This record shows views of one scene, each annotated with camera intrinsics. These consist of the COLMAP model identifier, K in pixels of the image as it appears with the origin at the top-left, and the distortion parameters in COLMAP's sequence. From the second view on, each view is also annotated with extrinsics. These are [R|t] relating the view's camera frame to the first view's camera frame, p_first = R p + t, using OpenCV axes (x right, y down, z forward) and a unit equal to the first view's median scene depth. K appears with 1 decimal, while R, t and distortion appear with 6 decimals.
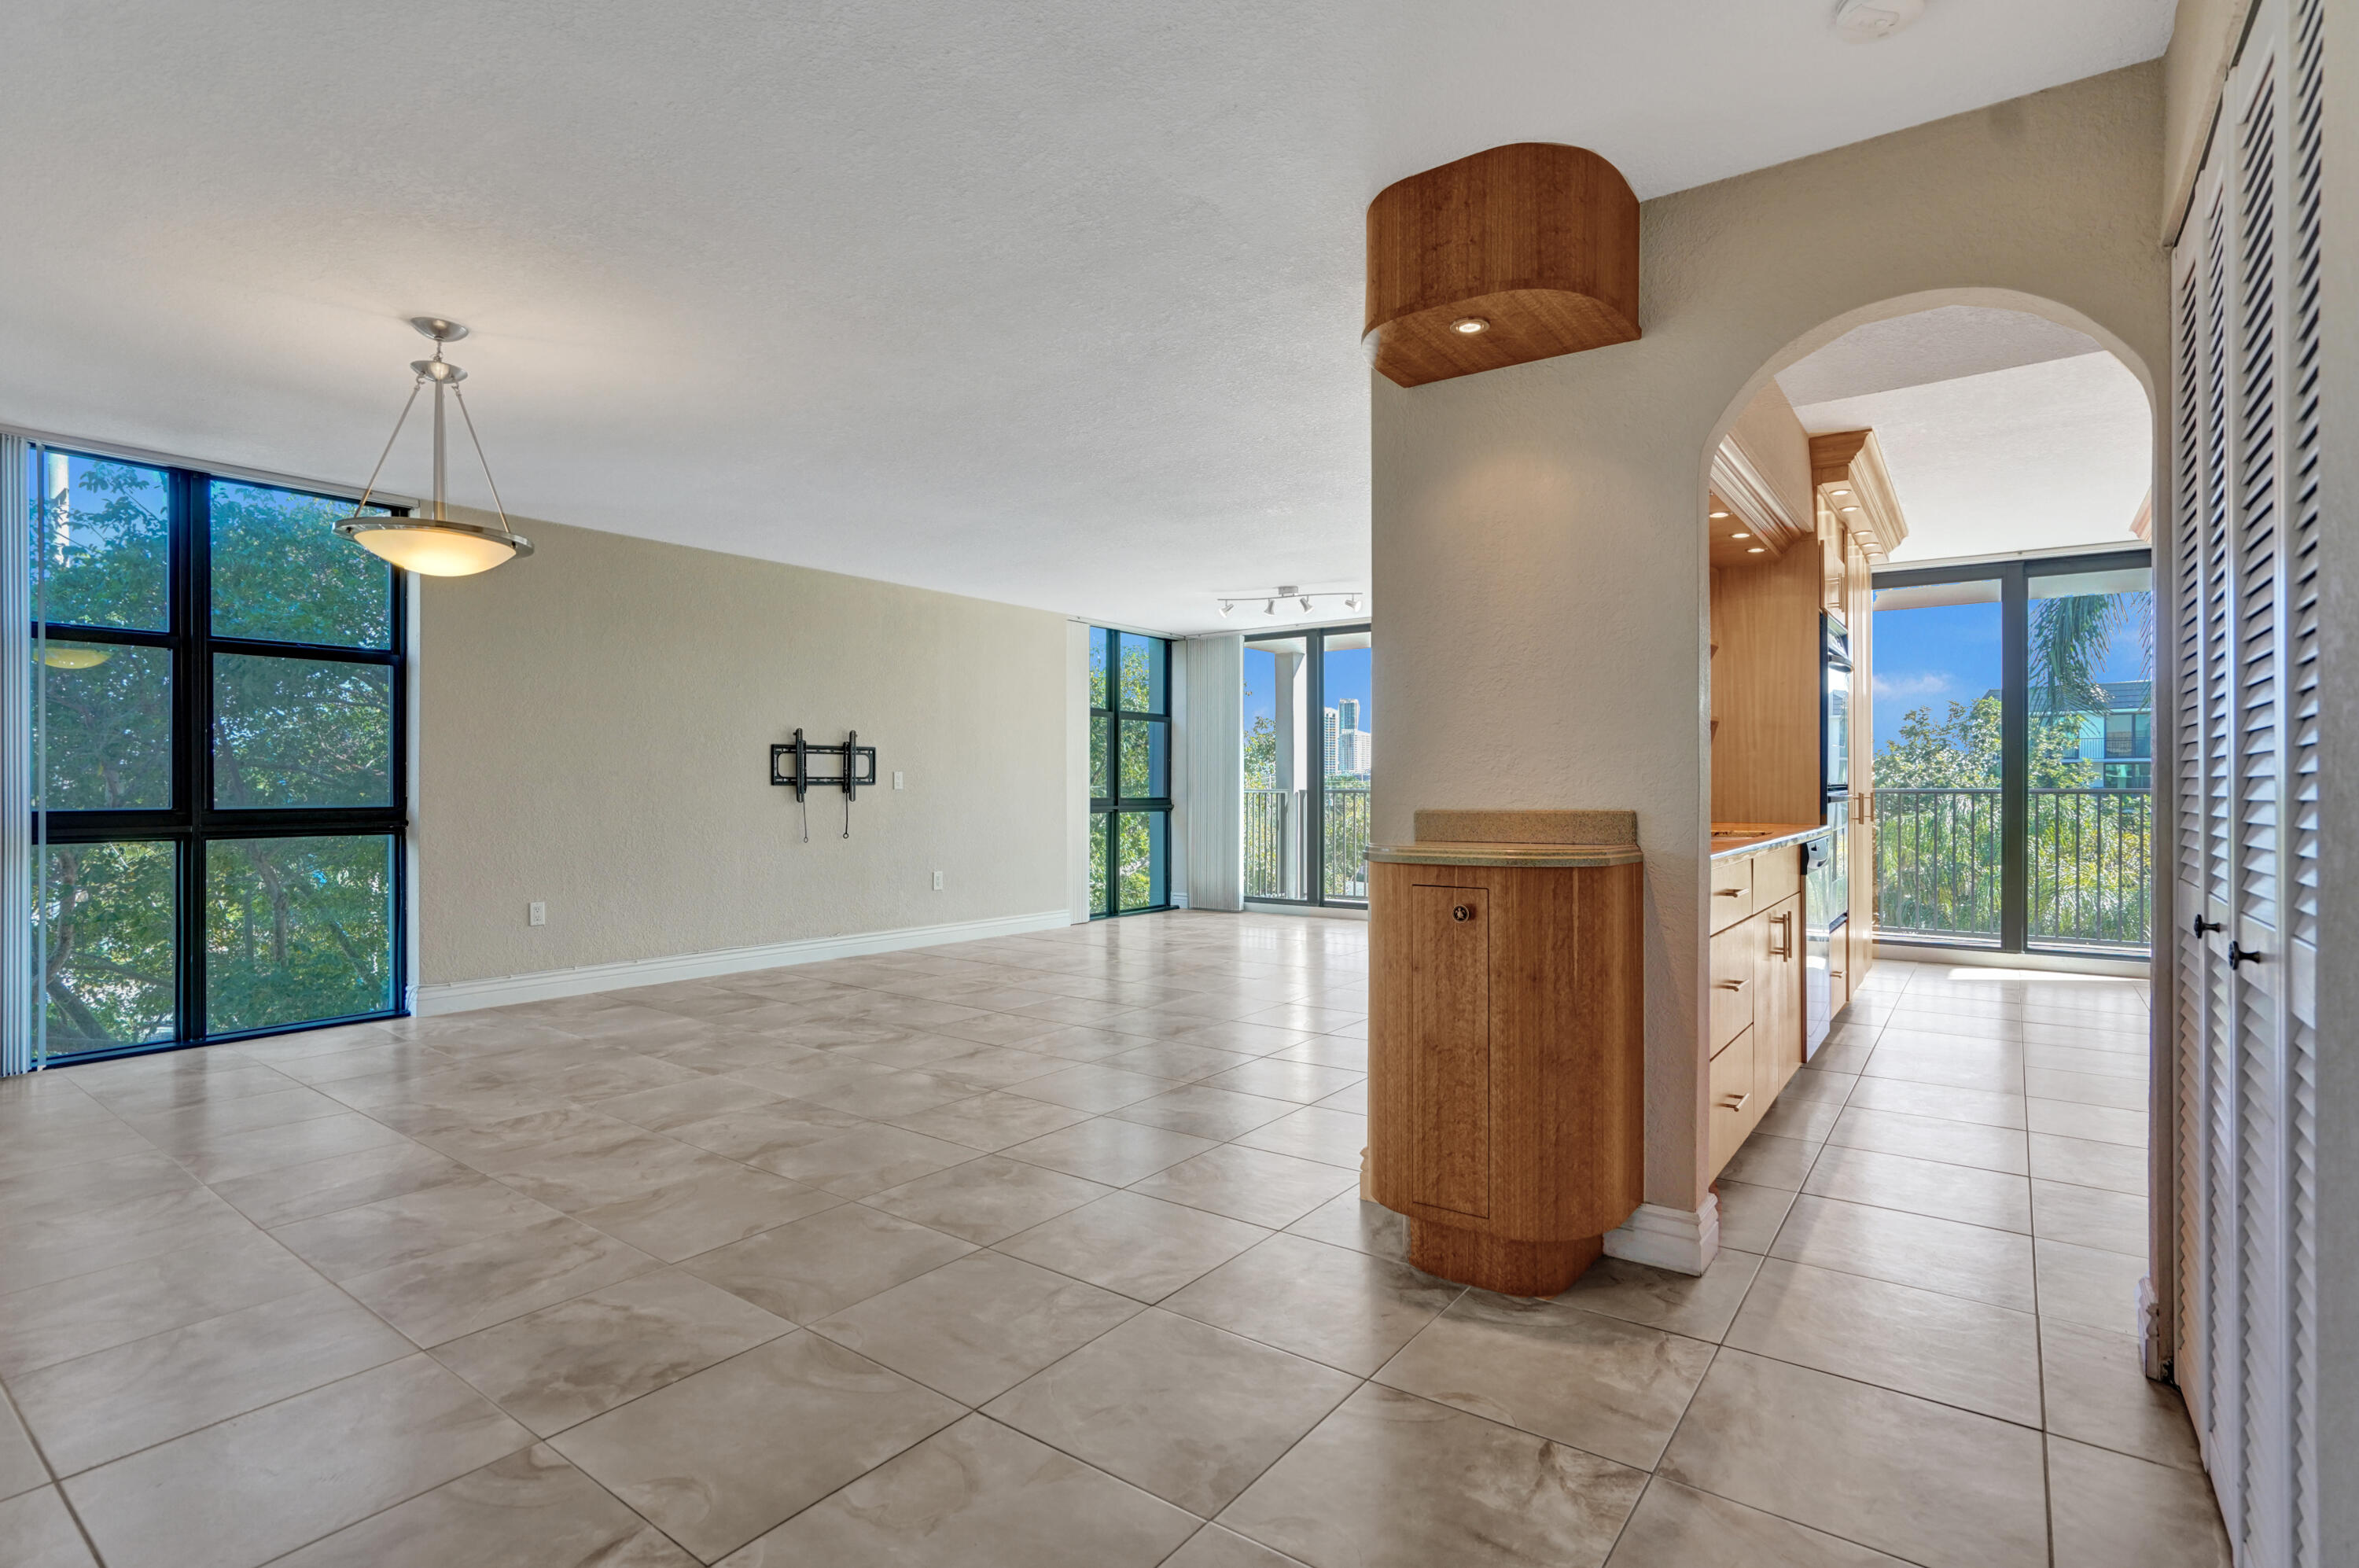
lens RADIAL K [[1129.5, 0, 1188.8], [0, 1129.5, 783.5], [0, 0, 1]] dist [-0.021844, 0.013135]
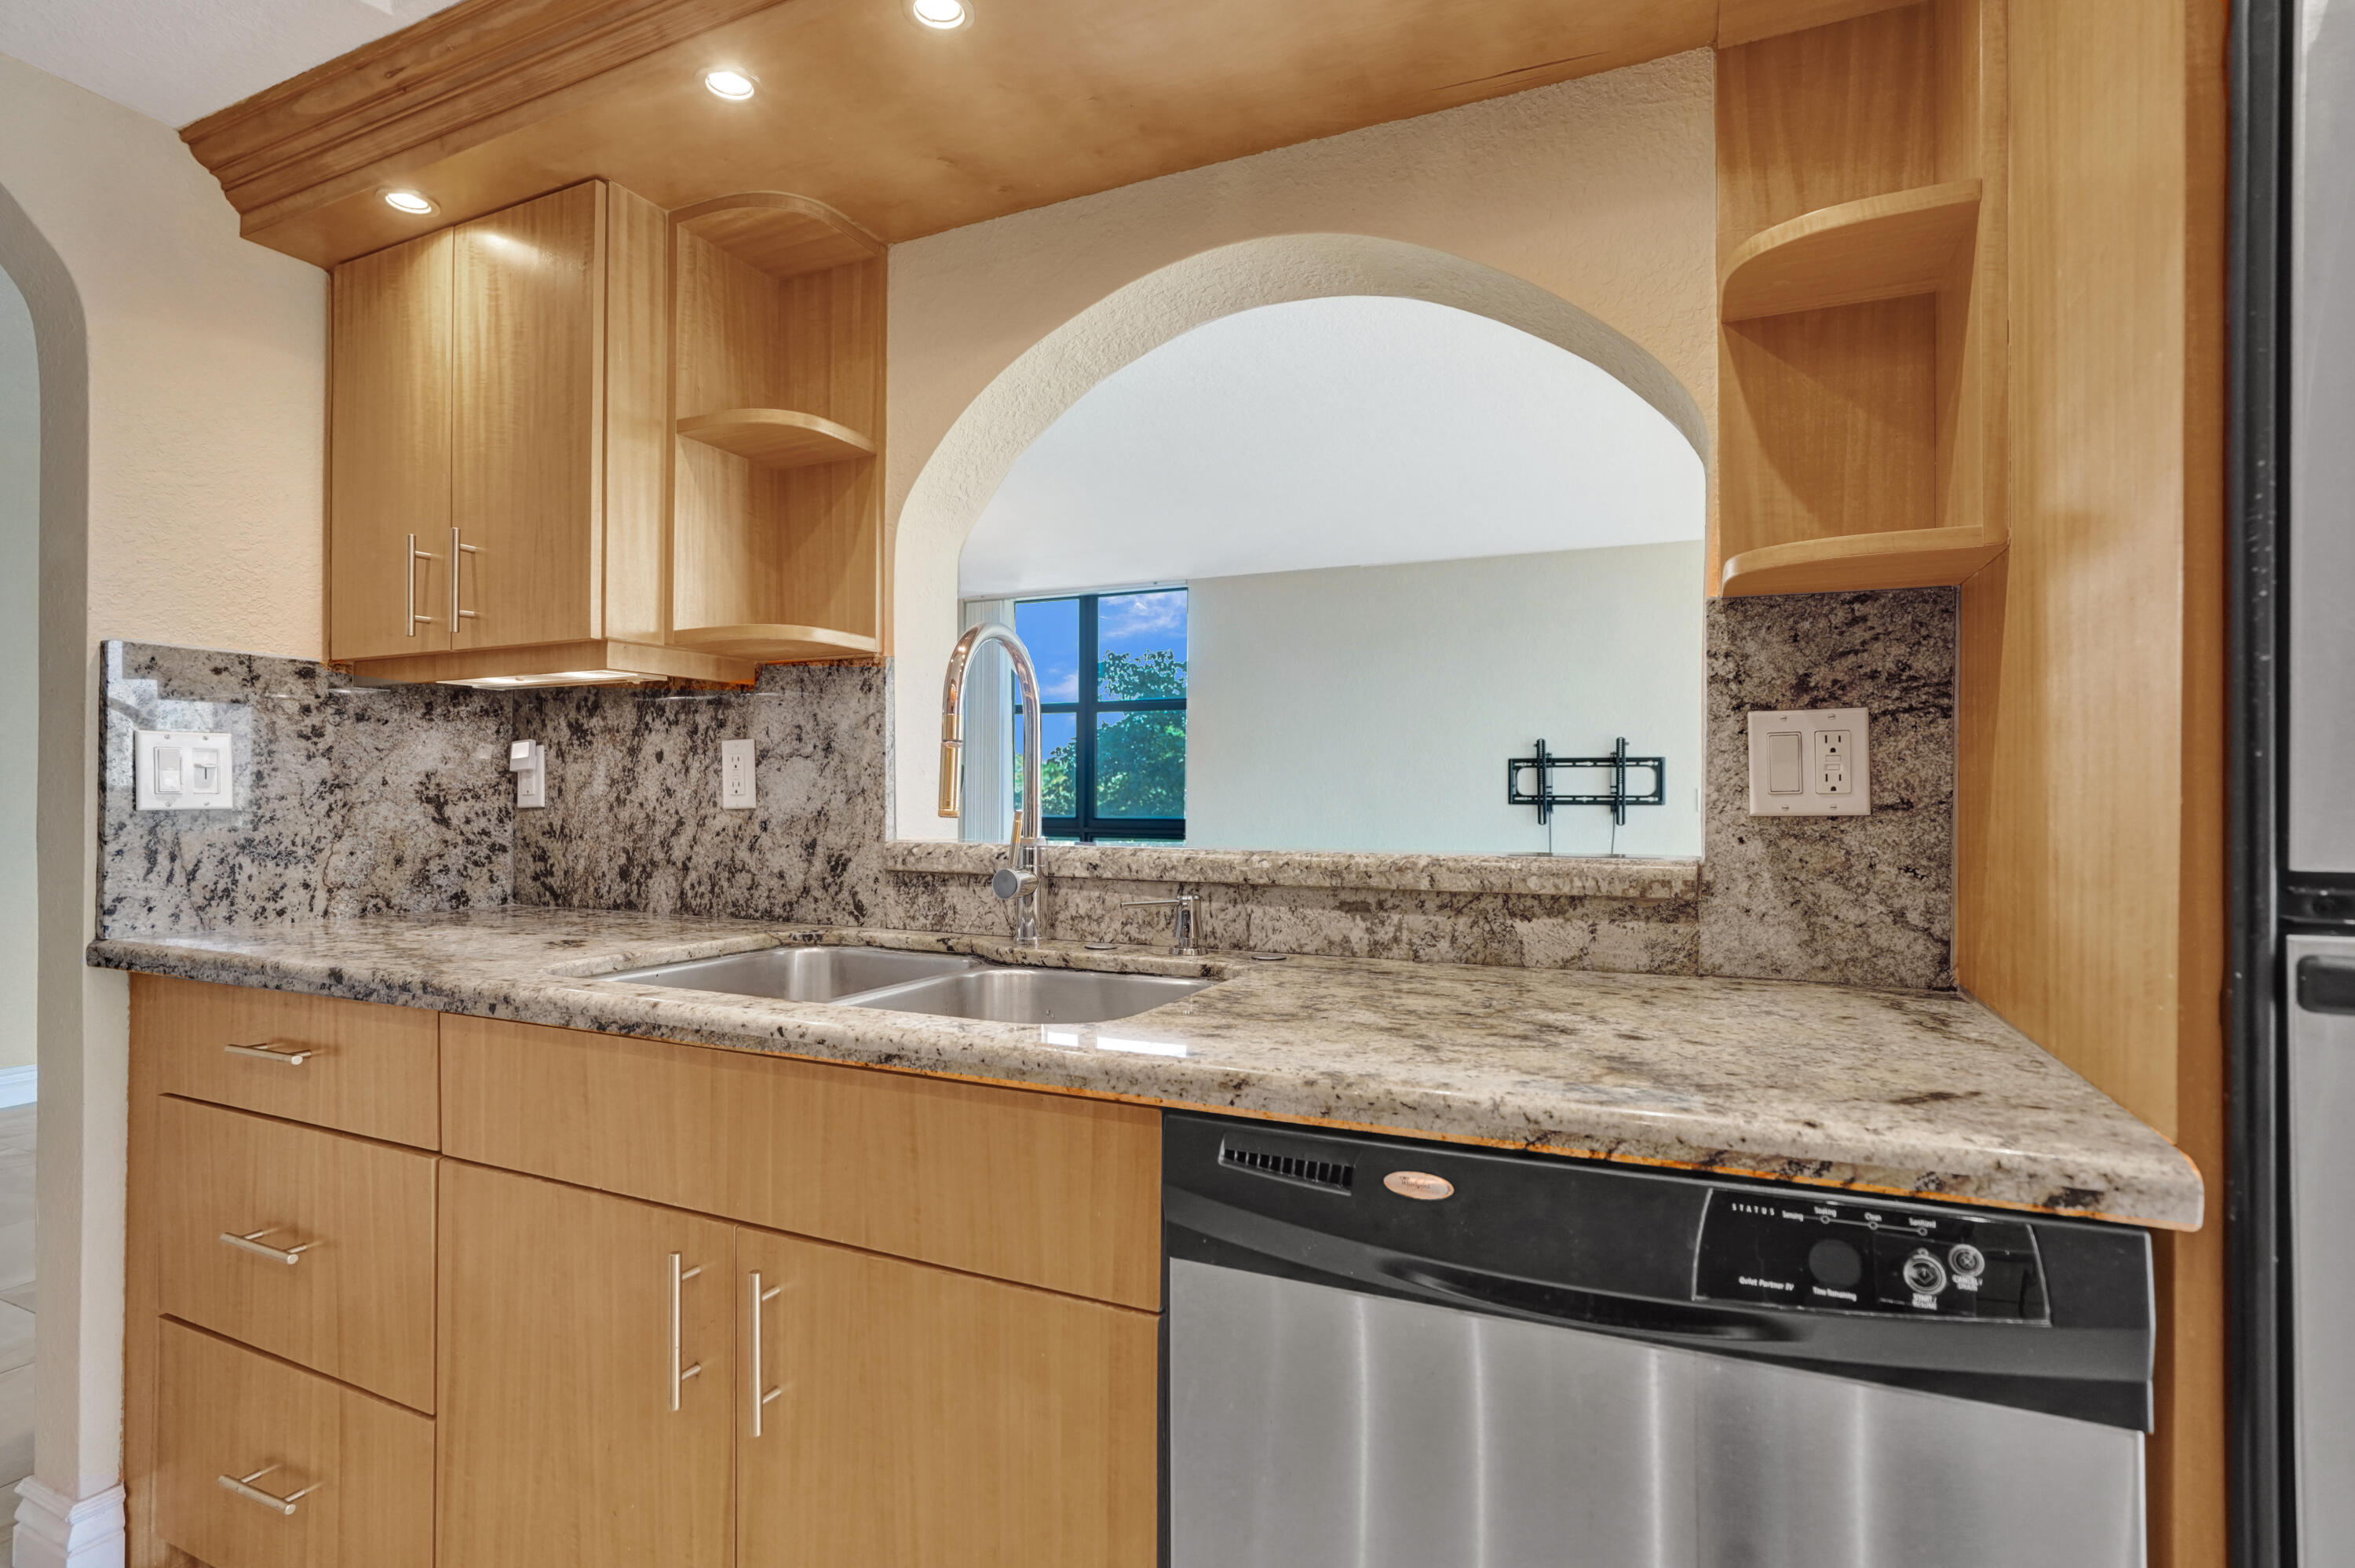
lens RADIAL K [[1127.4, 0, 1177.9], [0, 1127.4, 798.0], [0, 0, 1]] dist [-0.021844, 0.013135]
pose [[0.203441, -0.007483, -0.979059, 0.440686], [-0.008151, 0.999923, -0.009336, 0.006694], [0.979053, 0.009880, 0.203364, 0.554589]]
